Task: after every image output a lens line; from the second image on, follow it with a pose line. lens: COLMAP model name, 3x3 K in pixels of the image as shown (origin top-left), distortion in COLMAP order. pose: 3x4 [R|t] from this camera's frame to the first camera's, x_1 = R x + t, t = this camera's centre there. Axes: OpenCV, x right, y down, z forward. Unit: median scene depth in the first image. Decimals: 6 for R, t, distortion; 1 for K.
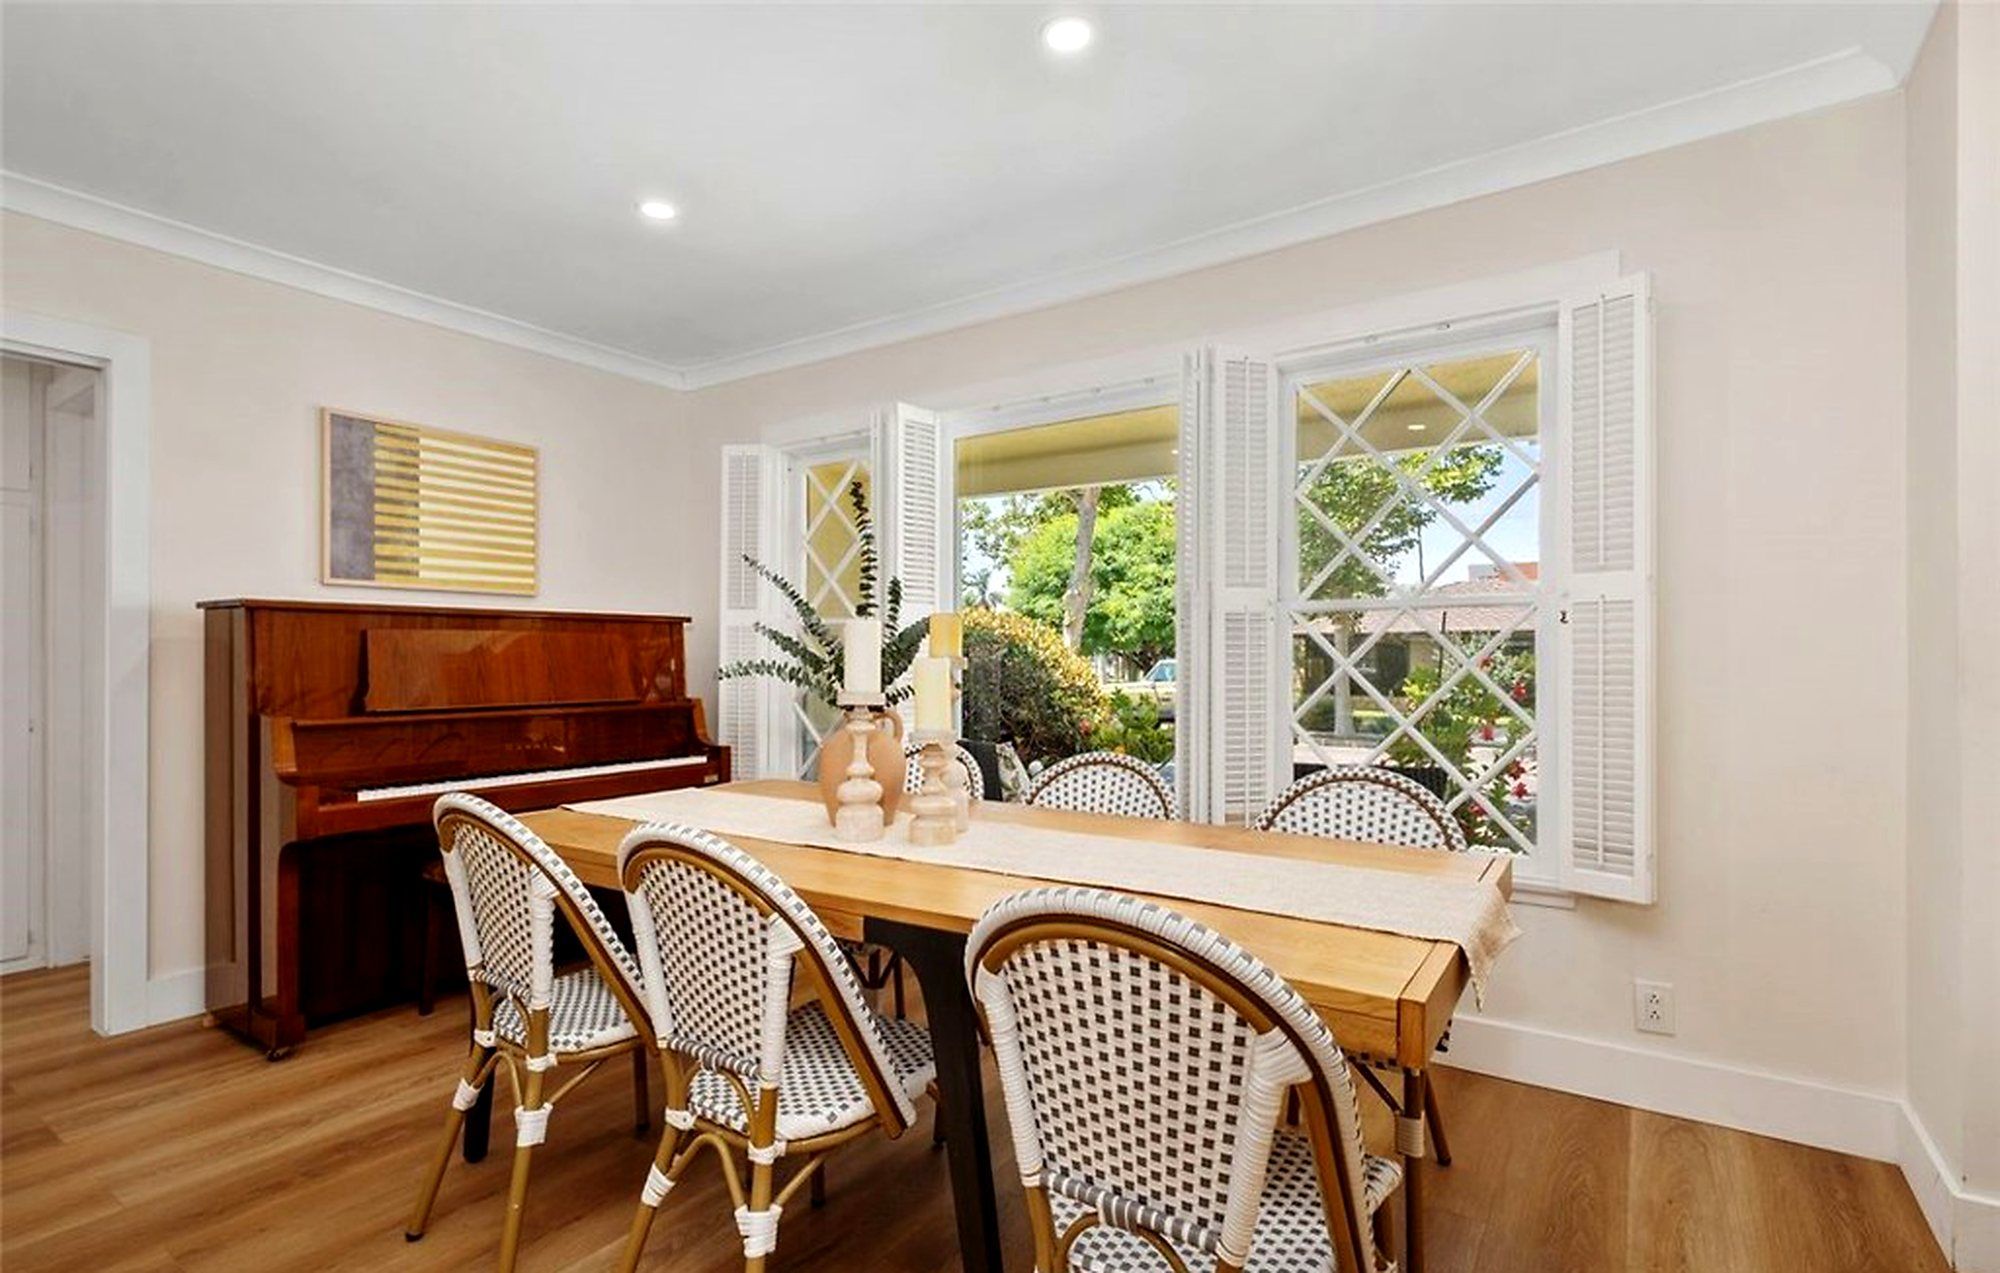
lens RADIAL K [[942.5, 0, 992.2], [0, 942.5, 646.2], [0, 0, 1]] dist [-0.024671, -0.000300]
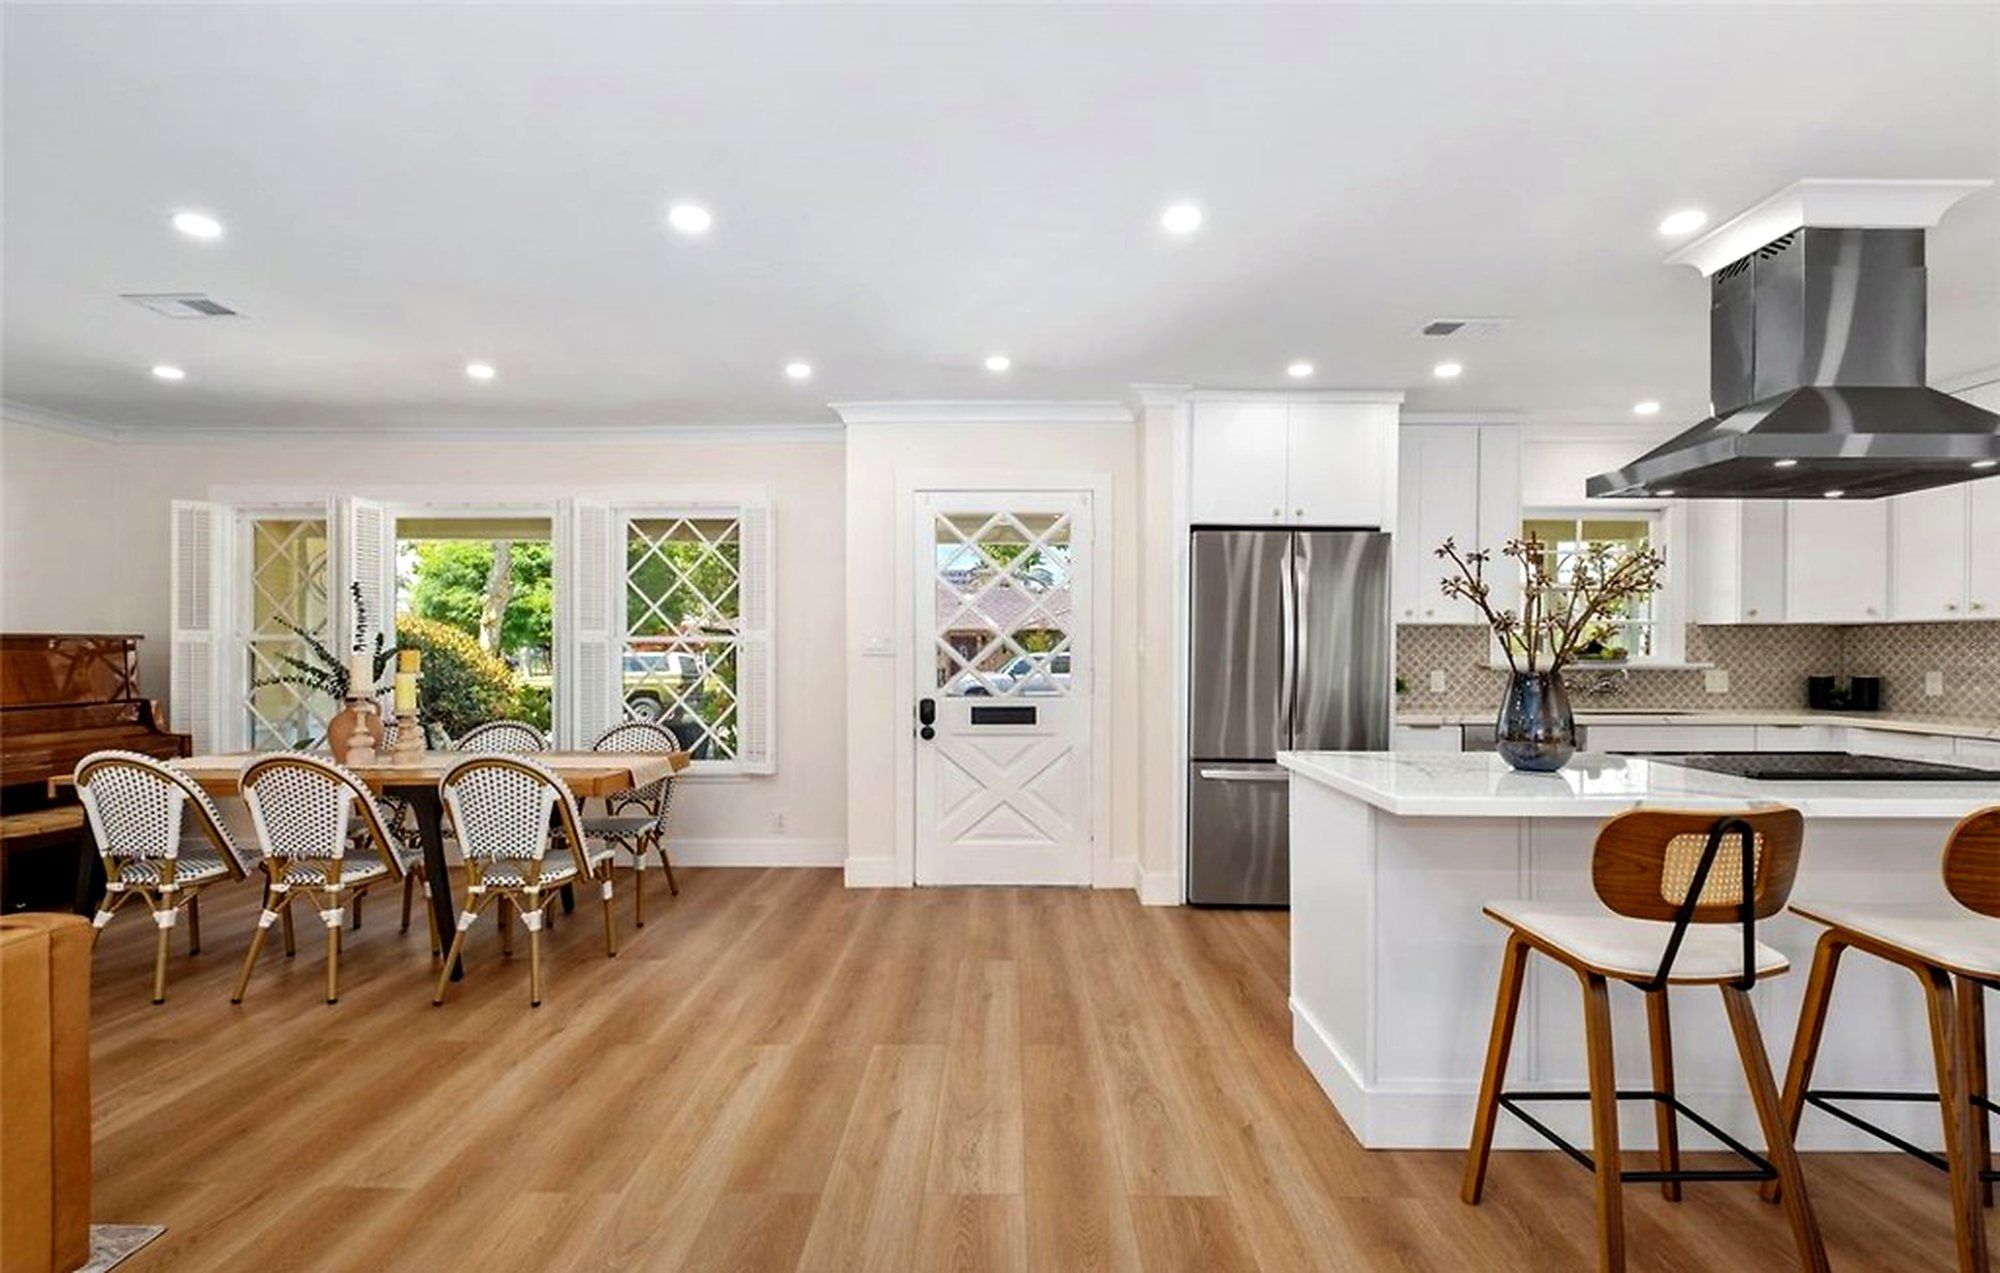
lens RADIAL K [[864.5, 0, 982.8], [0, 864.5, 661.9], [0, 0, 1]] dist [-0.004636, -0.000624]
pose [[0.825049, -0.006286, 0.565026, -0.058540], [-0.008759, 0.999676, 0.023910, -0.046117], [-0.564993, -0.024676, 0.824727, -0.839254]]
